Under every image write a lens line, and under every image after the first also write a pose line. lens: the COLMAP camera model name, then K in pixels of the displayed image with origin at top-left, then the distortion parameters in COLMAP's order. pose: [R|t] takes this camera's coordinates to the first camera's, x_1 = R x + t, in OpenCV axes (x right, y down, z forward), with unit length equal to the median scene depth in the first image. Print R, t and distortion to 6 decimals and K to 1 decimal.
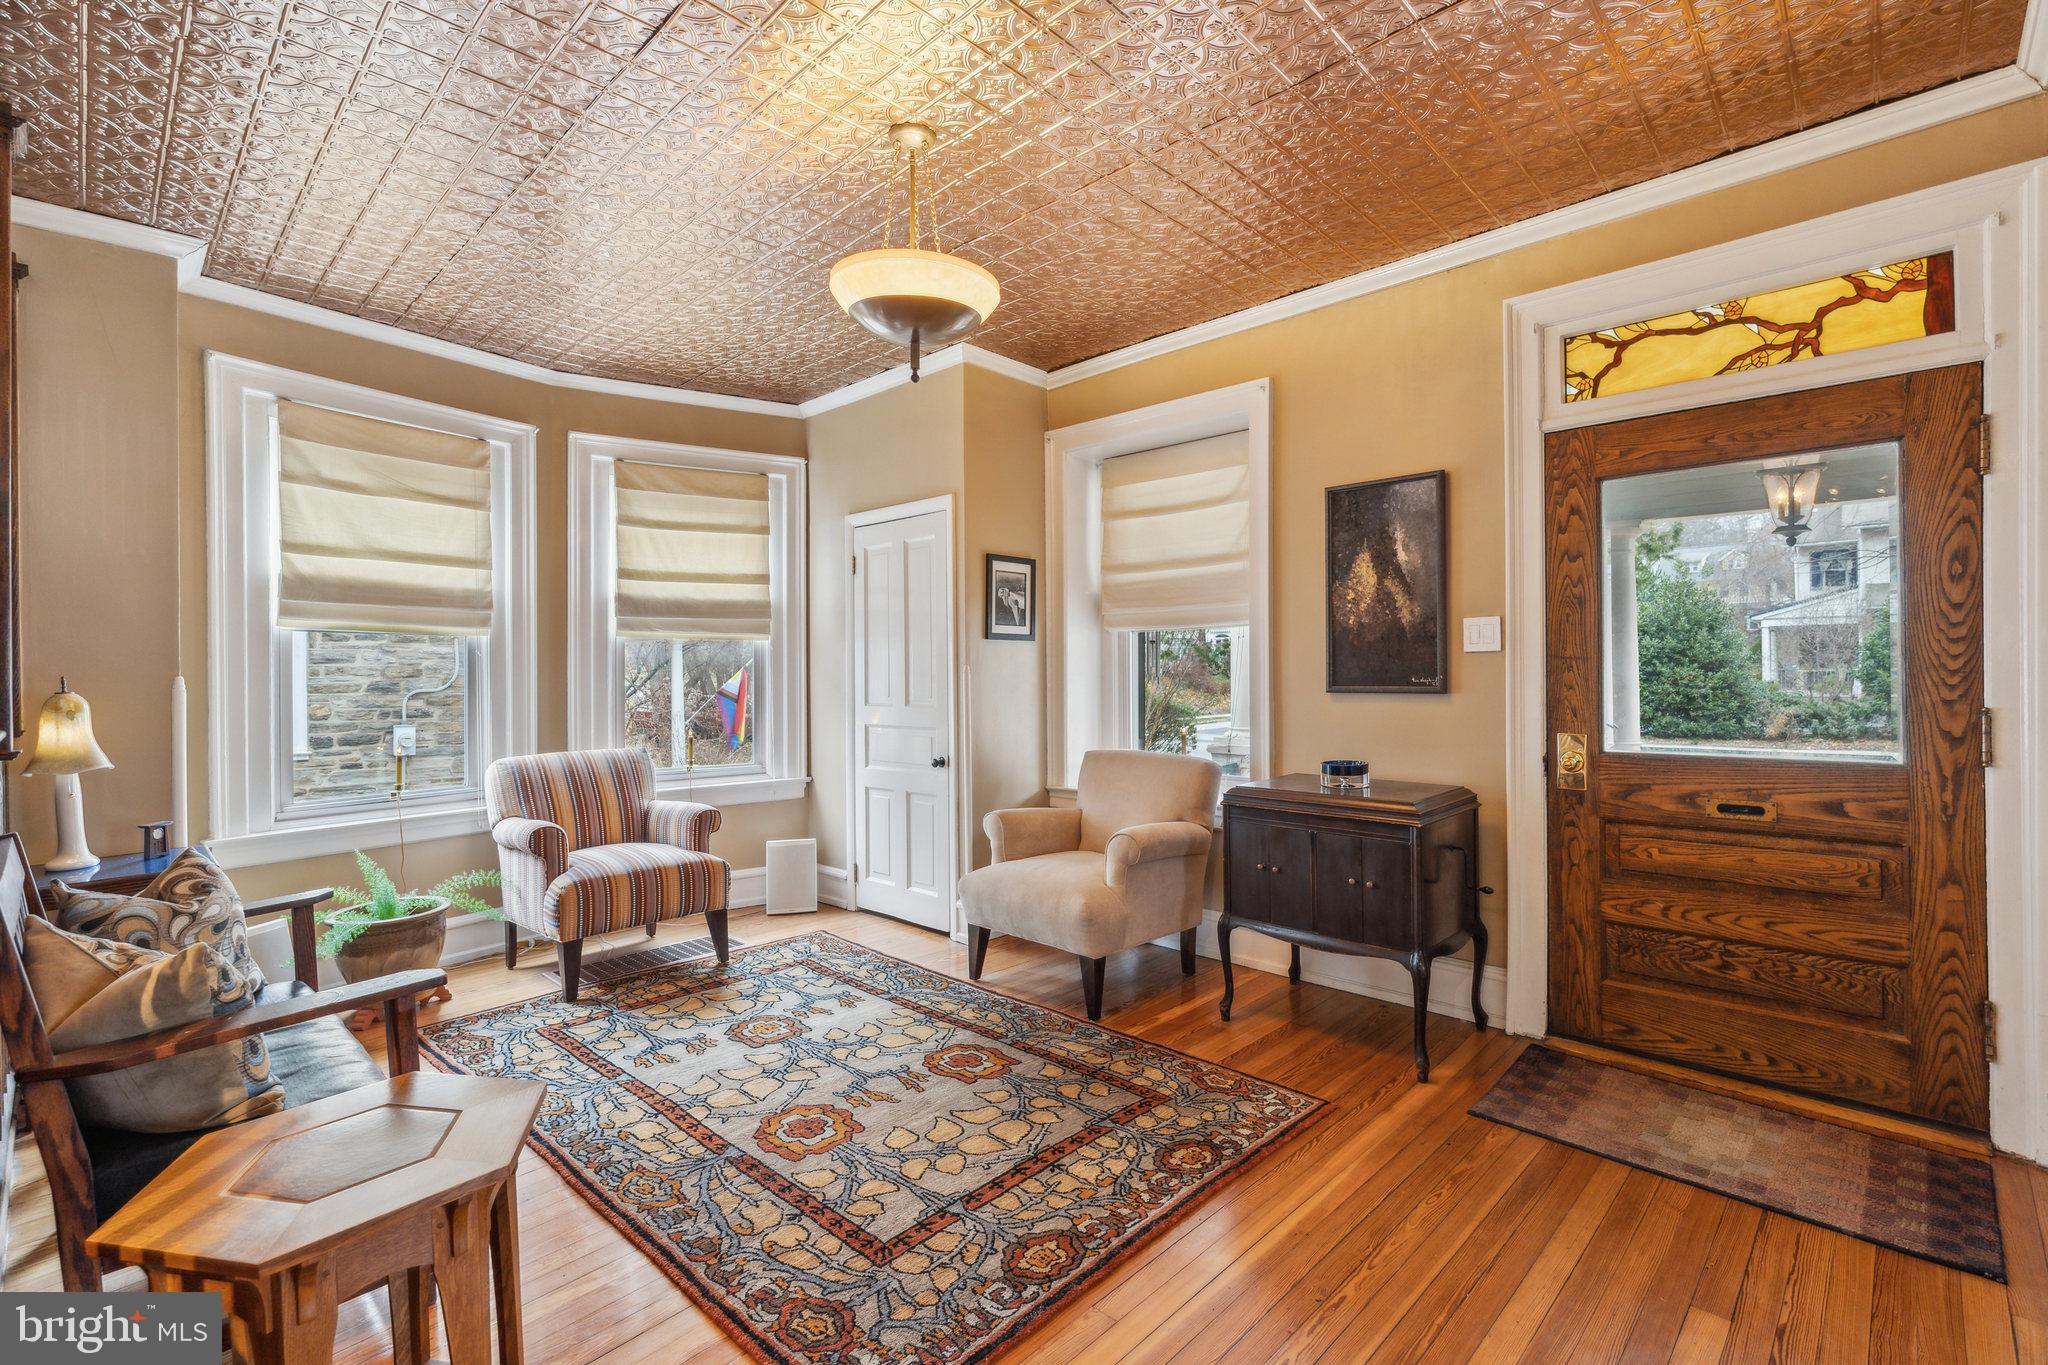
lens RADIAL K [[906.6, 0, 1024.5], [0, 906.6, 676.6], [0, 0, 1]] dist [-0.004349, 0.000438]
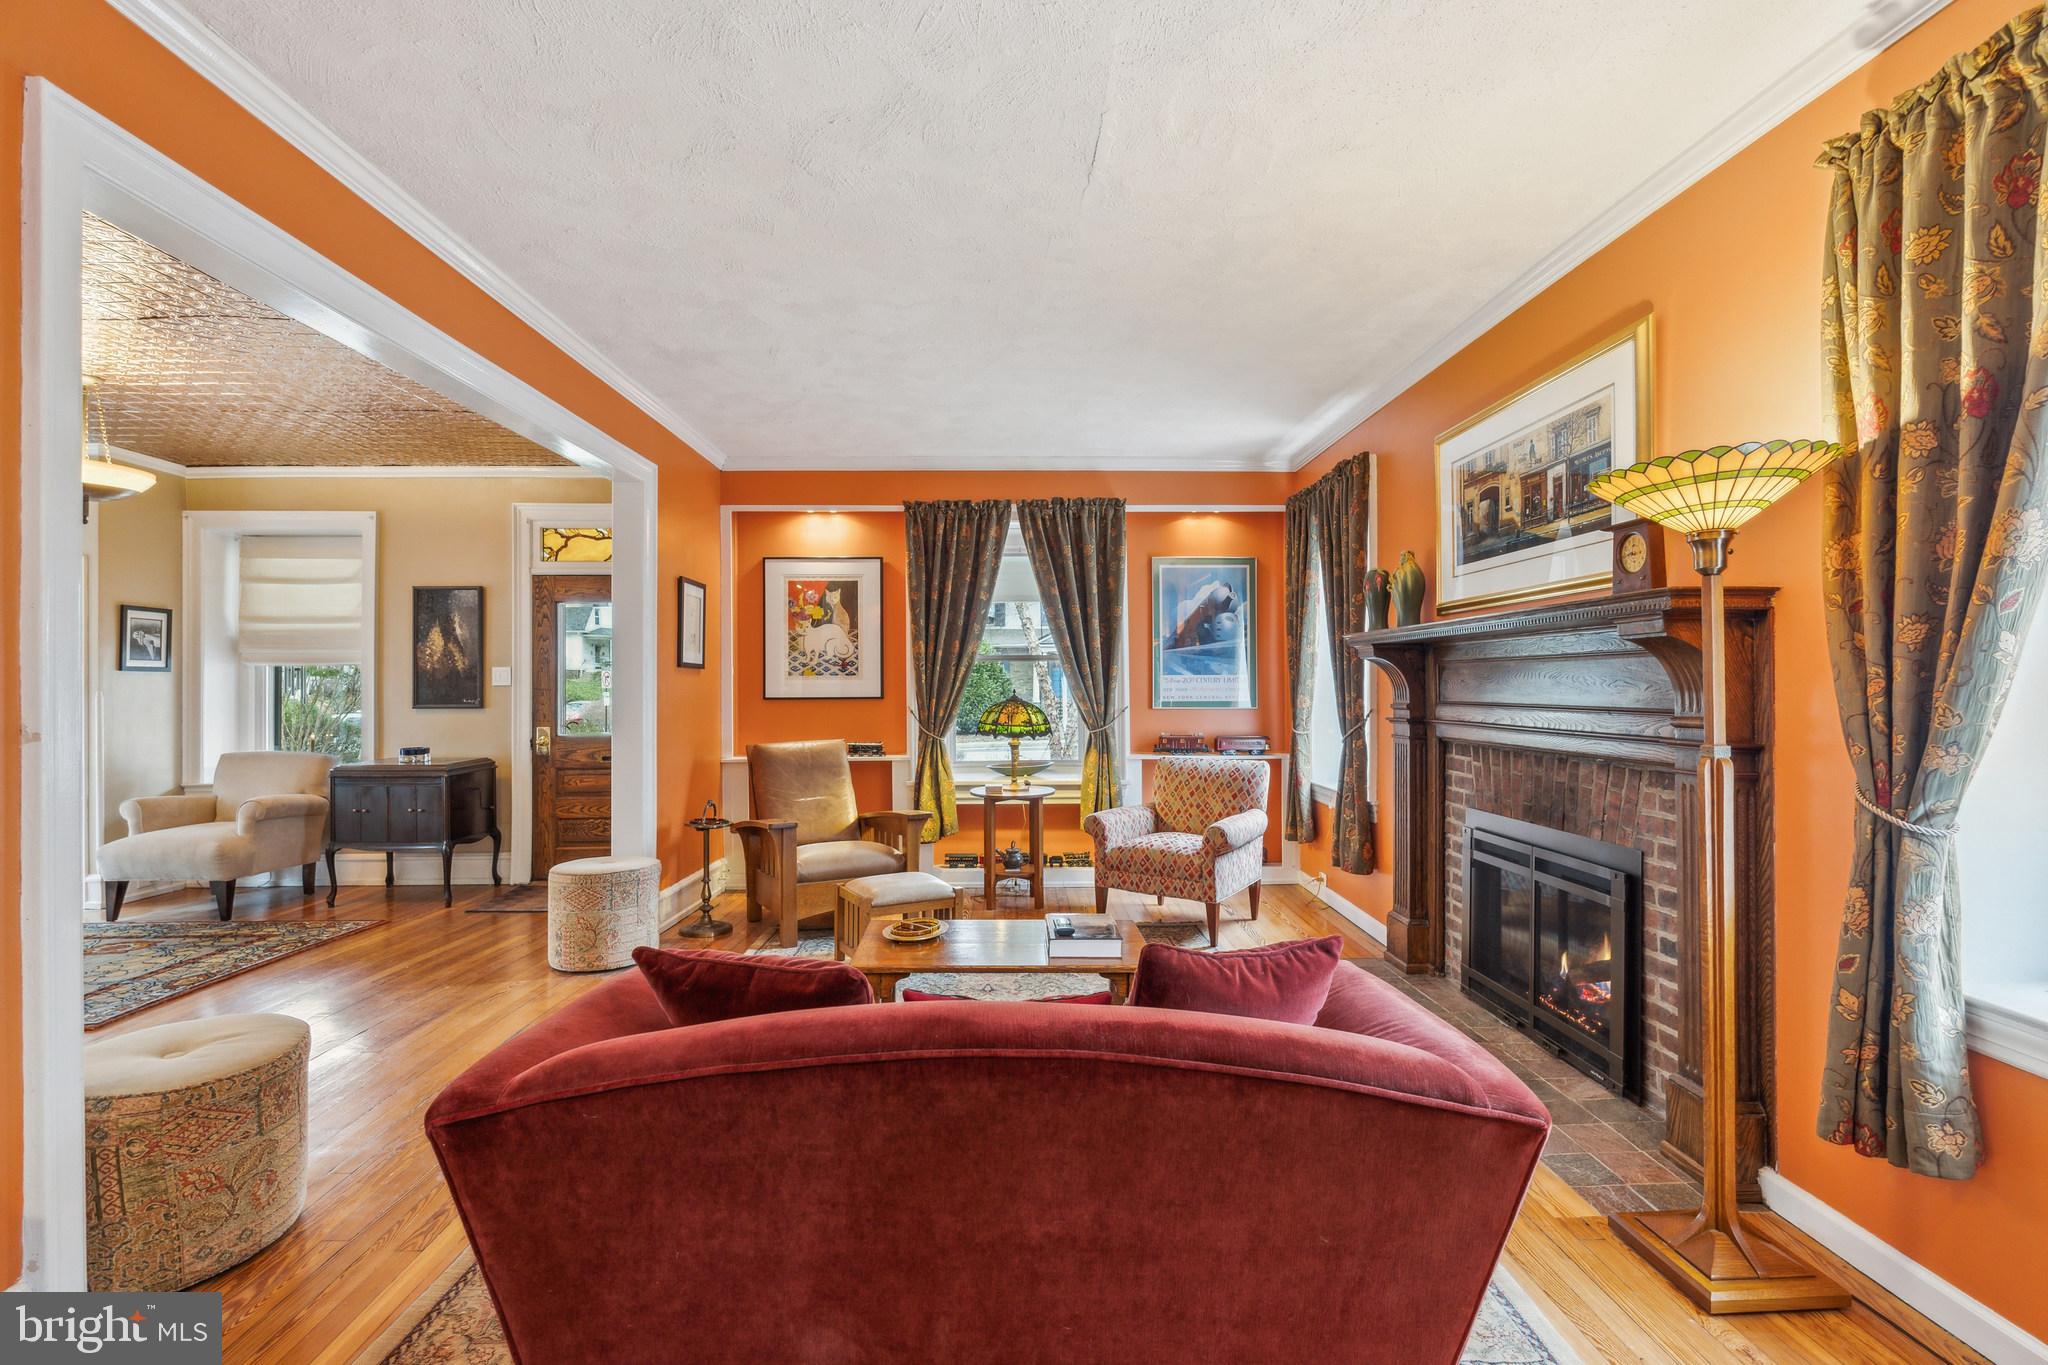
lens RADIAL K [[906.6, 0, 1024.5], [0, 906.6, 676.6], [0, 0, 1]] dist [-0.004349, 0.000438]
pose [[0.703794, 0.011115, 0.710317, -0.064809], [0.002257, 0.999838, -0.017881, -0.009947], [-0.710401, 0.014188, 0.703655, -1.089728]]
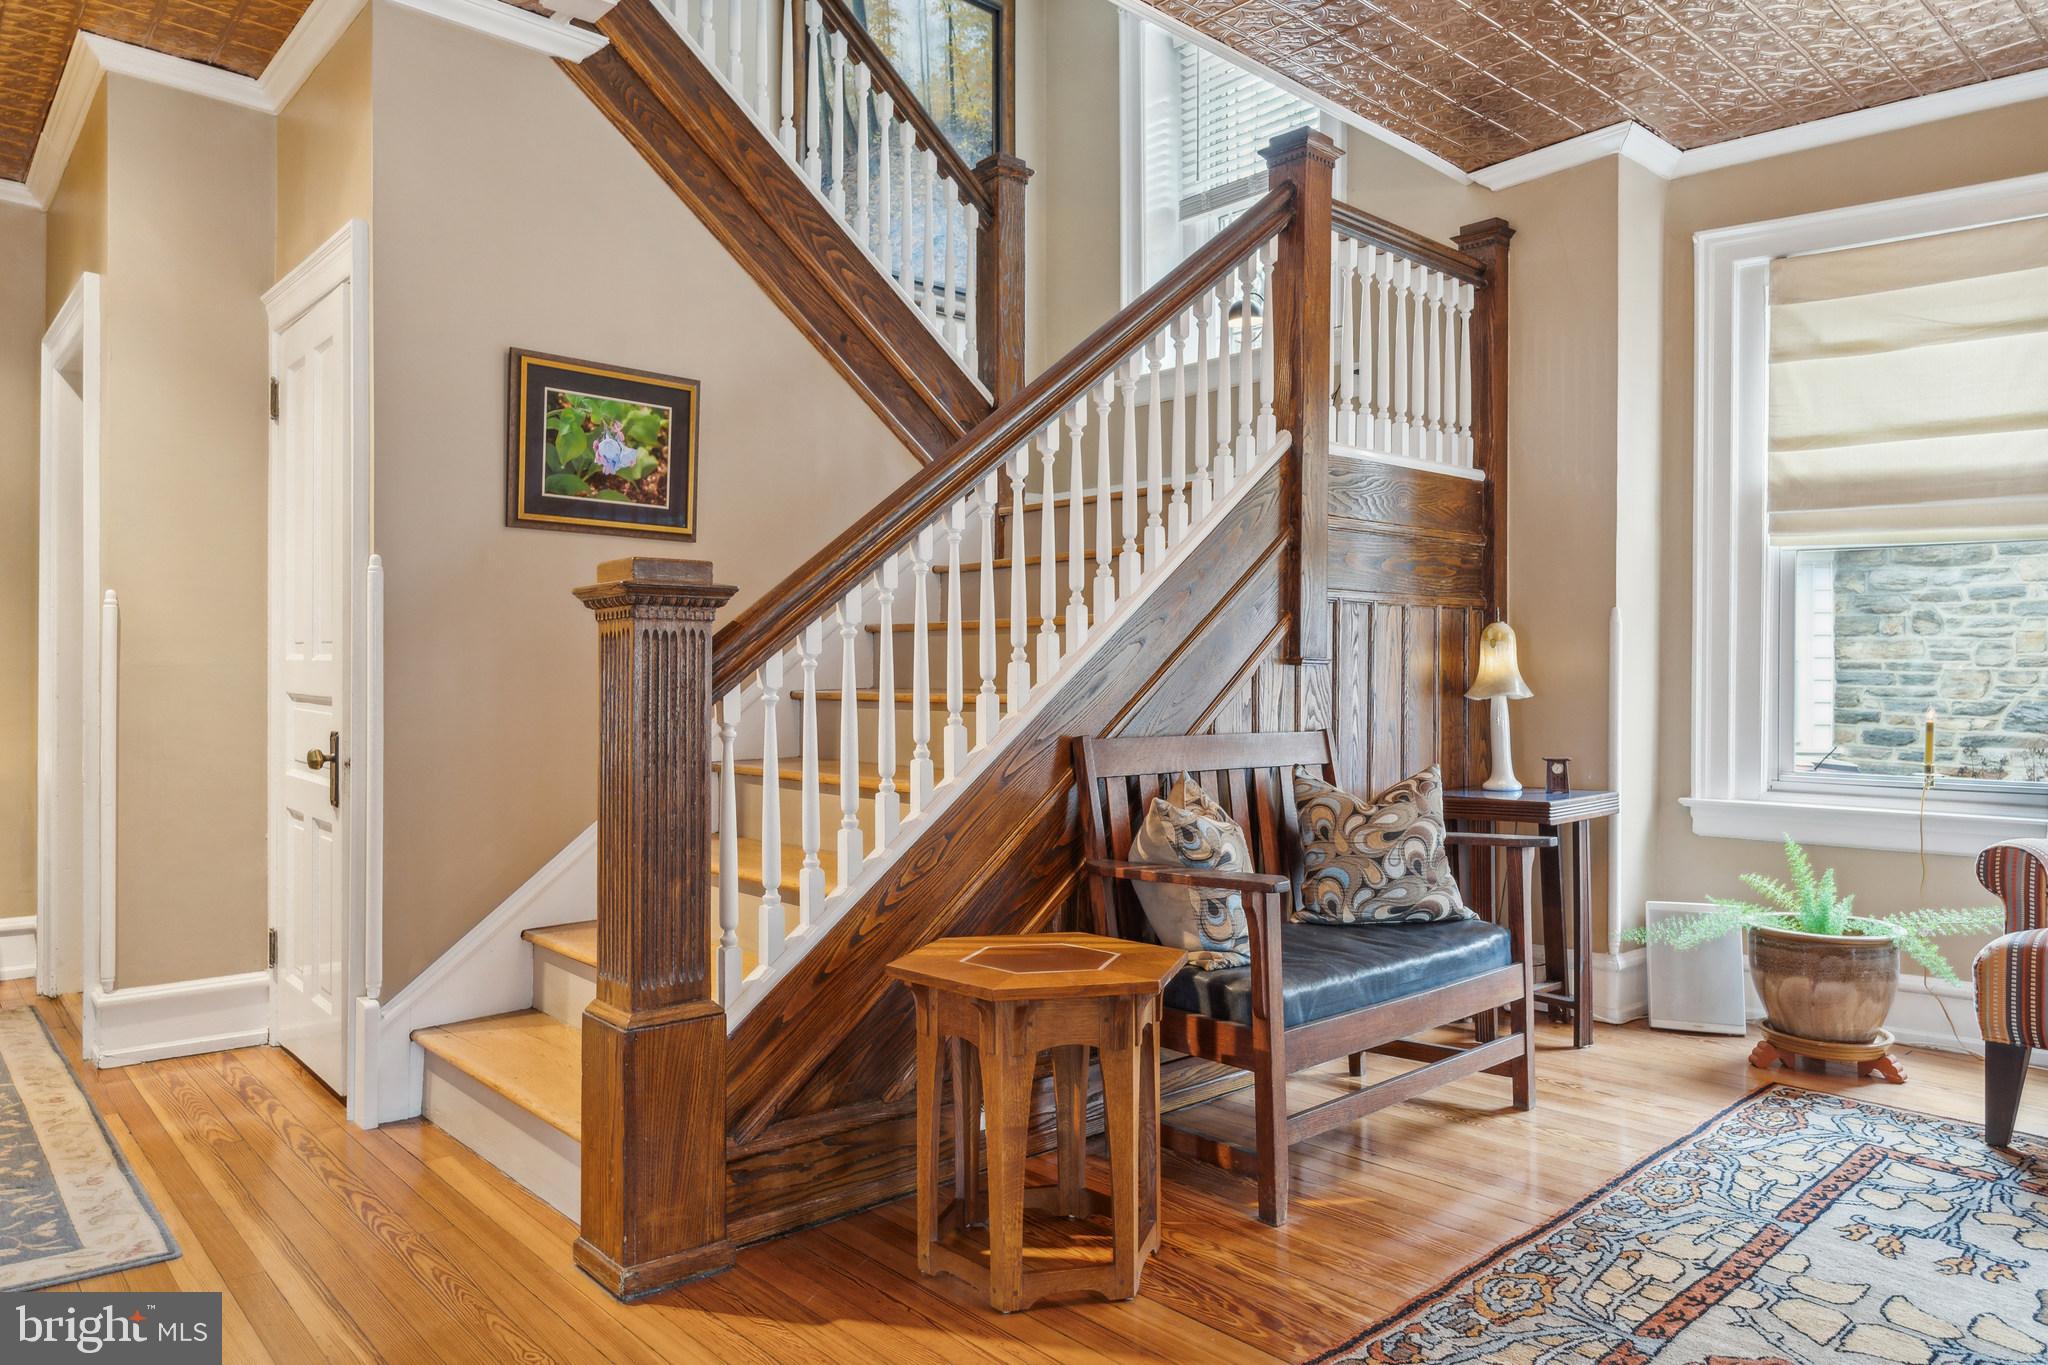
lens RADIAL K [[1307.6, 0, 1017.7], [0, 1307.6, 676.3], [0, 0, 1]] dist [0.002076, -0.001282]
pose [[-0.084228, 0.011607, -0.996379, 0.416985], [-0.009862, 0.999873, 0.012481, 0.055780], [0.996398, 0.010878, -0.084103, 0.475019]]
